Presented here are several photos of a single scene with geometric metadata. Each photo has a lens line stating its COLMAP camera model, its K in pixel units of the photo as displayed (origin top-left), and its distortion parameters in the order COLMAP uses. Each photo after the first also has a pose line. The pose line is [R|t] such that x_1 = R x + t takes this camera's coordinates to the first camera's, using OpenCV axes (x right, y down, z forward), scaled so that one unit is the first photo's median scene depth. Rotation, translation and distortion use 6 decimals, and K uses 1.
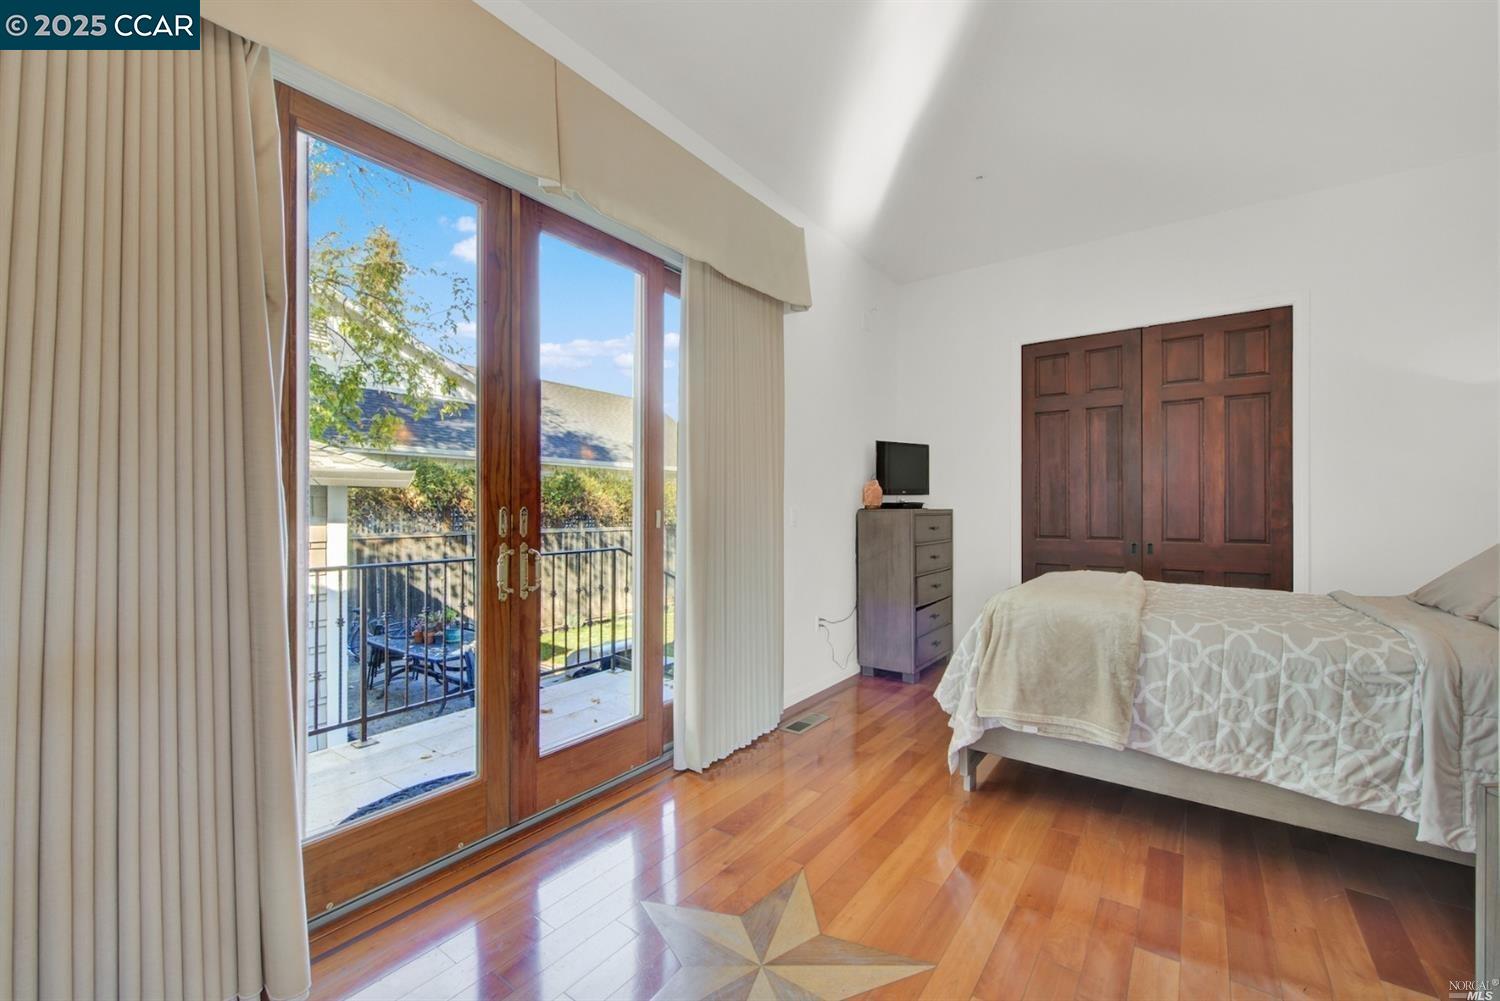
lens RADIAL K [[612.7, 0, 758.2], [0, 612.7, 506.2], [0, 0, 1]] dist [-0.000299, -0.000130]
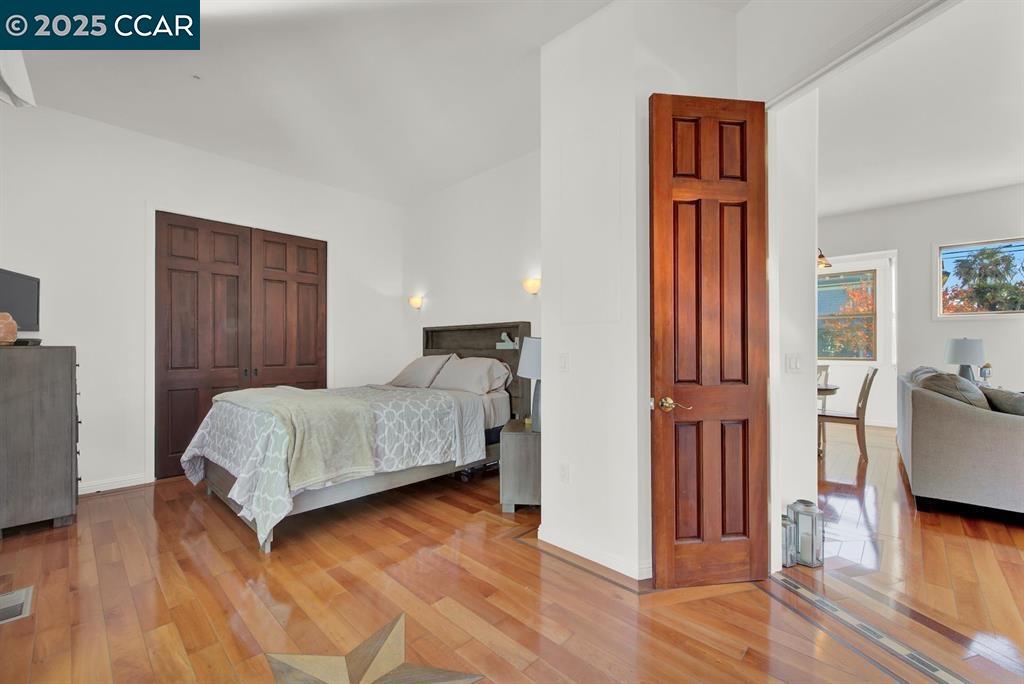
lens RADIAL K [[418.3, 0, 517.6], [0, 418.3, 345.9], [0, 0, 1]] dist [-0.000299, -0.000130]
pose [[0.128693, 0.003289, 0.991679, -0.575936], [-0.004758, 0.999985, -0.002699, 0.004420], [-0.991673, -0.004371, 0.128706, 0.371456]]
